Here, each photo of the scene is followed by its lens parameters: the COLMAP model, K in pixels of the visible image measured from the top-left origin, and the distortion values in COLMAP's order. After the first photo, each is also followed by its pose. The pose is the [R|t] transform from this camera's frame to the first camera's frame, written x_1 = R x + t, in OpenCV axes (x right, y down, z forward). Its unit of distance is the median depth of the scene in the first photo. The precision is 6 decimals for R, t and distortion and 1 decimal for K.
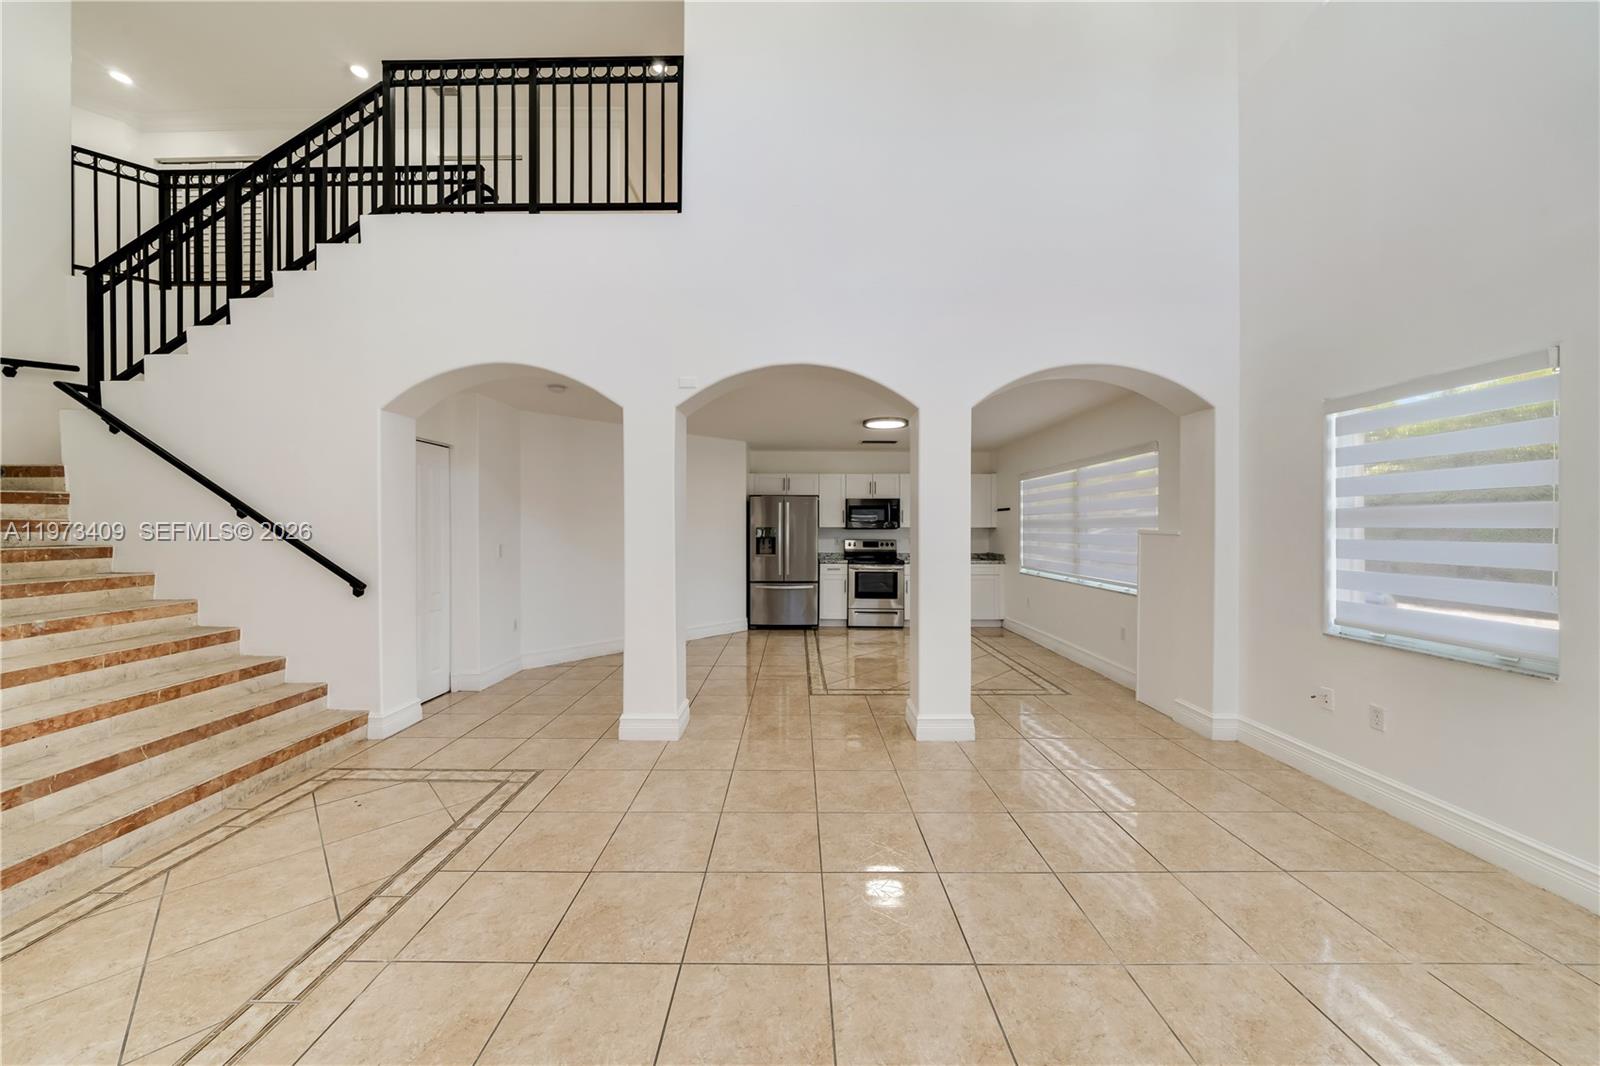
lens RADIAL K [[548.2, 0, 791.6], [0, 548.2, 529.4], [0, 0, 1]] dist [-0.002271, -0.000061]
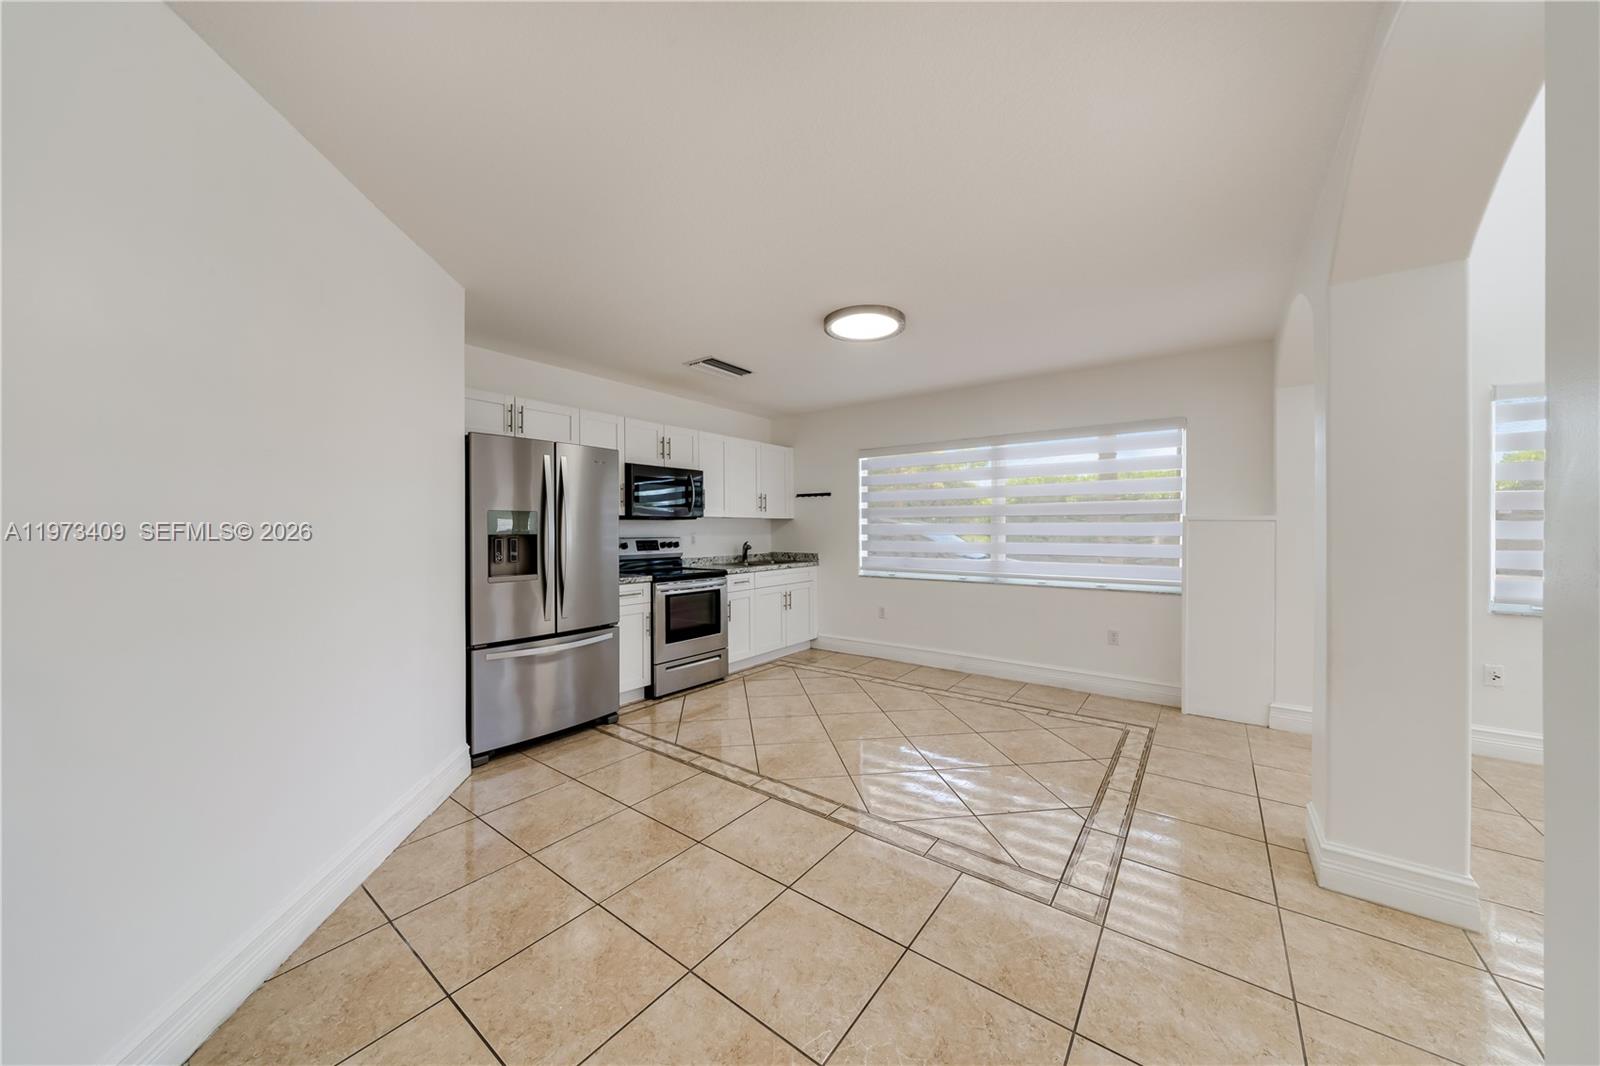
lens RADIAL K [[548.2, 0, 791.6], [0, 548.2, 529.4], [0, 0, 1]] dist [-0.002271, -0.000061]
pose [[0.602196, -0.003839, 0.798339, -0.516582], [0.004697, 0.999988, 0.001265, 0.021922], [-0.798335, 0.002988, 0.602207, 1.175725]]
